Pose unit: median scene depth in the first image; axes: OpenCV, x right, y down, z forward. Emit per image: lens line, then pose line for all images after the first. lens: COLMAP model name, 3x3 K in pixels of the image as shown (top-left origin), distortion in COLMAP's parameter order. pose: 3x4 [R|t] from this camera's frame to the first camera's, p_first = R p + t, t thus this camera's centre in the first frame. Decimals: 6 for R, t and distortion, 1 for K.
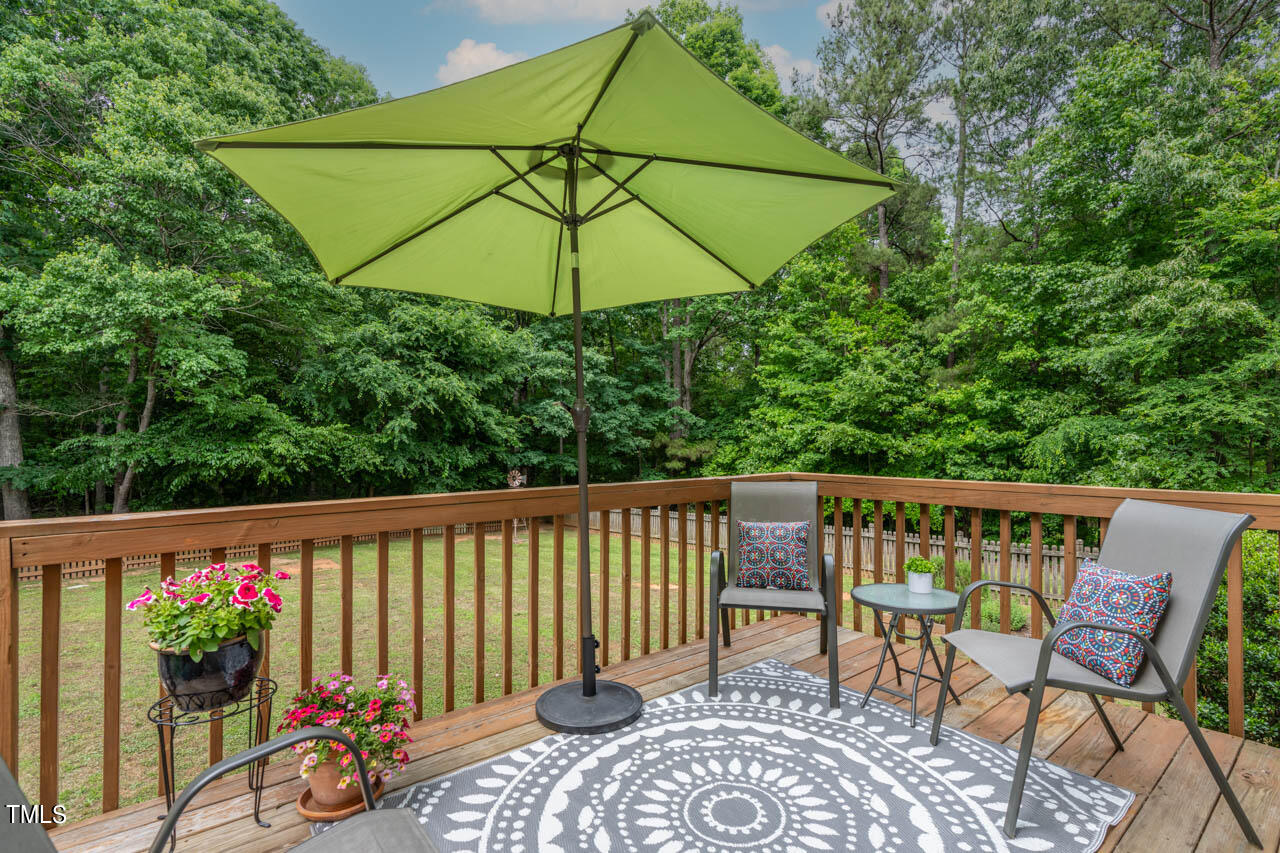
lens RADIAL K [[611.4, 0, 640.5], [0, 611.4, 430.7], [0, 0, 1]] dist [-0.014397, 0.001325]
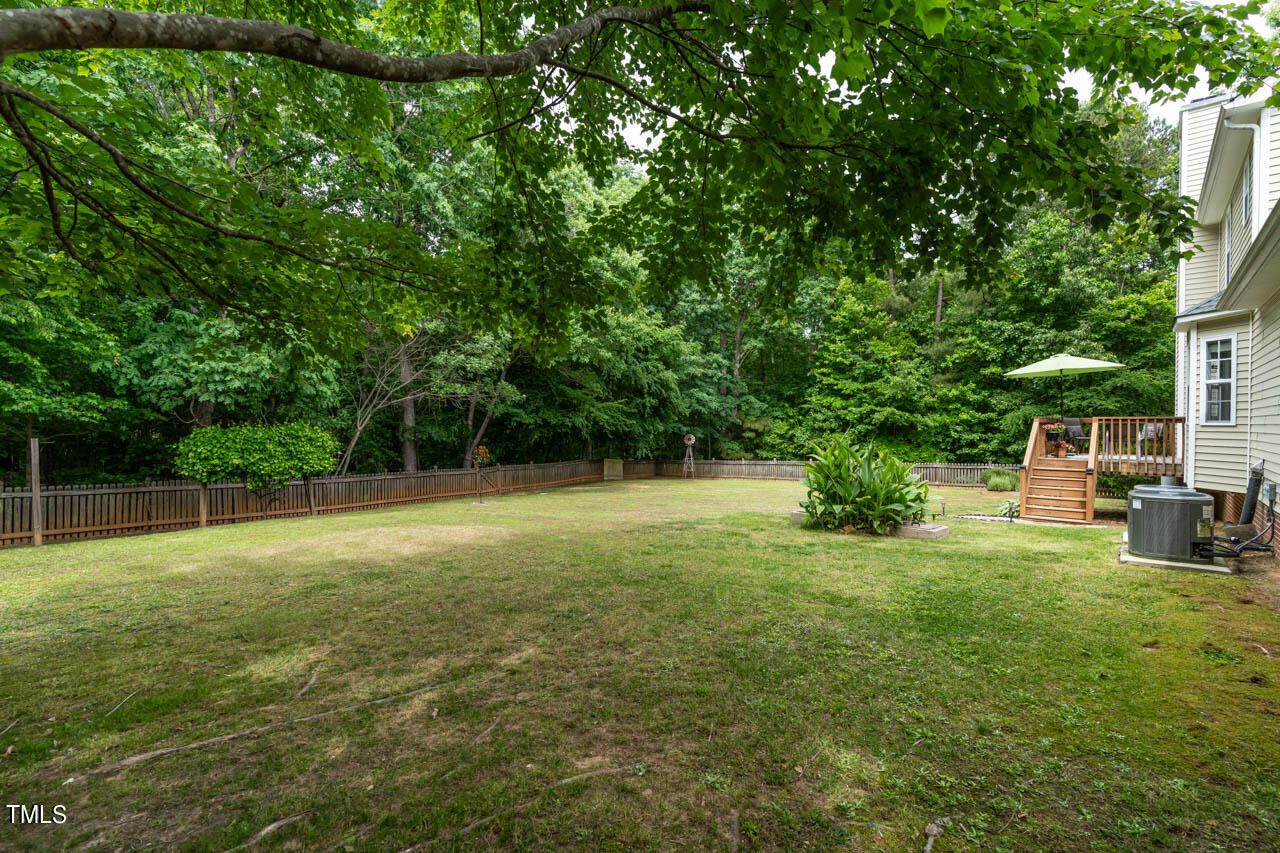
lens RADIAL K [[611.4, 0, 639.5], [0, 611.4, 425.4], [0, 0, 1]] dist [-0.014397, 0.001325]
pose [[0.980960, 0.008706, 0.194013, -0.730388], [-0.012403, 0.999764, 0.017845, 0.017914], [-0.193811, -0.019911, 0.980837, -0.553525]]
